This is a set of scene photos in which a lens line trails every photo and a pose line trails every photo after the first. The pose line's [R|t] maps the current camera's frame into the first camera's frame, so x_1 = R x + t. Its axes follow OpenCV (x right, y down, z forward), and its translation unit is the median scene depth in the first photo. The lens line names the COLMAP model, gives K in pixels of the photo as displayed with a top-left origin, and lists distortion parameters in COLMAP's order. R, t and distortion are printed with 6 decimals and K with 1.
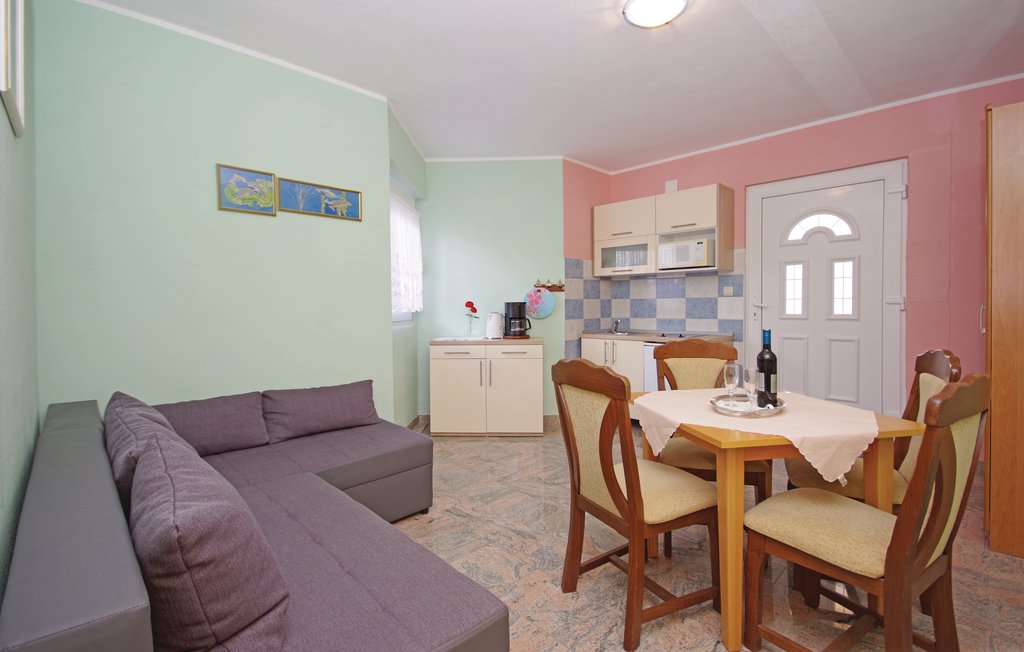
lens RADIAL K [[456.4, 0, 514.7], [0, 456.4, 309.7], [0, 0, 1]] dist [0.000273, 0.000068]
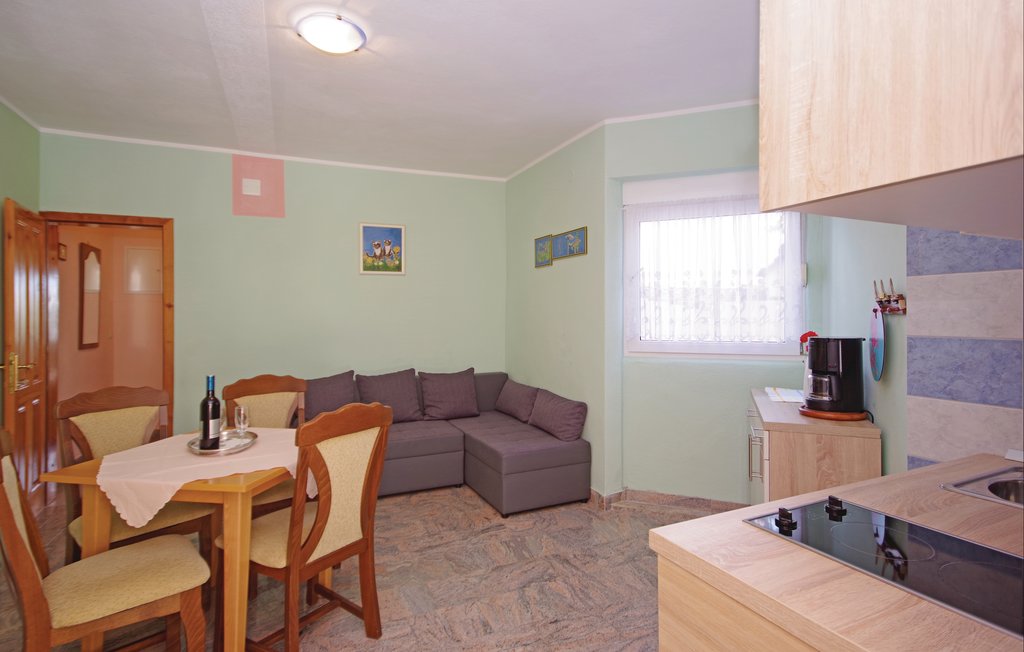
lens RADIAL K [[517.6, 0, 514.0], [0, 517.6, 313.7], [0, 0, 1]] dist [-0.000148, 0.000059]
pose [[-0.333755, 0.001600, -0.942658, 0.915049], [-0.011061, 0.999923, 0.005613, -0.060931], [0.942595, 0.012300, -0.333712, 1.317605]]
